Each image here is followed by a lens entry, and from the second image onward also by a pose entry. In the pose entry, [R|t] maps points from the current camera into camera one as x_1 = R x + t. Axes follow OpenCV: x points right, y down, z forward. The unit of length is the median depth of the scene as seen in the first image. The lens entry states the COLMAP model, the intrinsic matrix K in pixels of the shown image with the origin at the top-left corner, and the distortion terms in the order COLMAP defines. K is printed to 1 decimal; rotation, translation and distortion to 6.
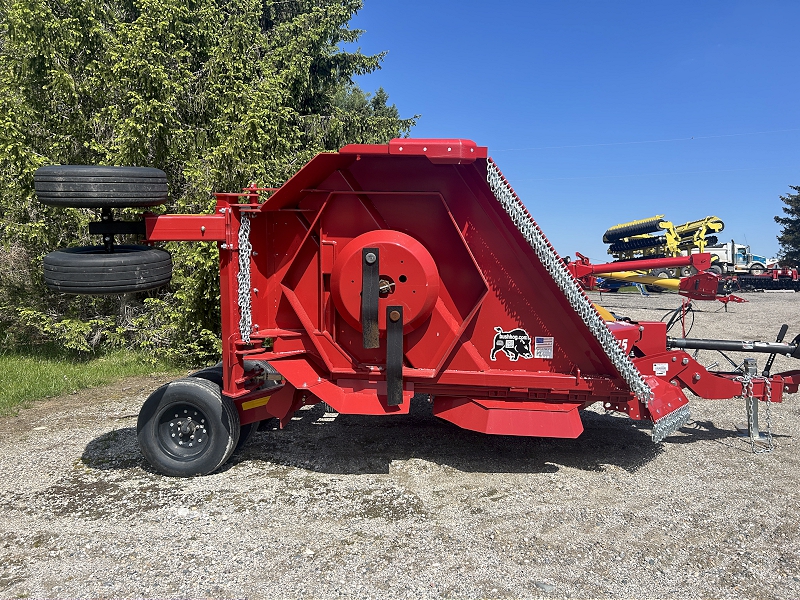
lens RADIAL K [[598.7, 0, 402.5], [0, 598.7, 299.7], [0, 0, 1]] dist [0.028173, -0.008642]
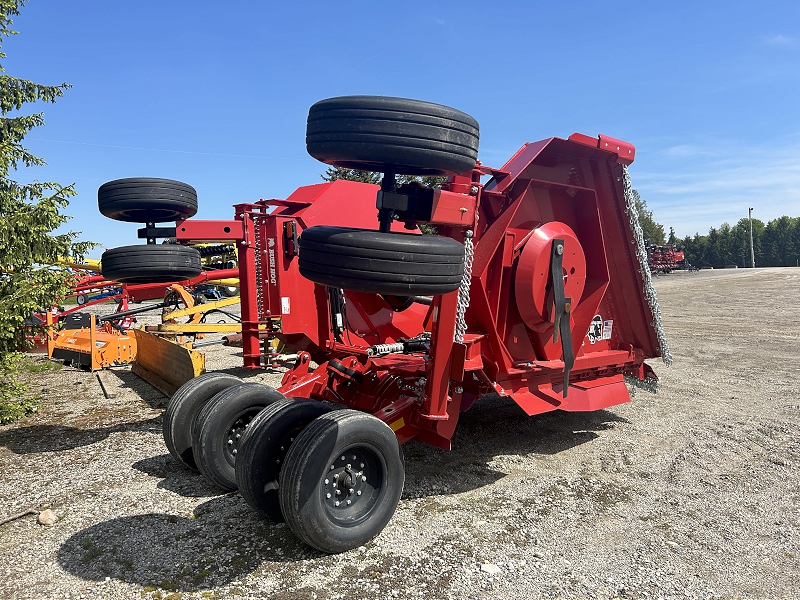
lens RADIAL K [[598.7, 0, 401.8], [0, 598.7, 301.7], [0, 0, 1]] dist [0.028173, -0.008642]
pose [[0.699089, -0.044114, 0.713672, -0.878658], [0.053261, 0.998535, 0.009550, -0.007676], [-0.713048, 0.031335, 0.700415, 0.462288]]
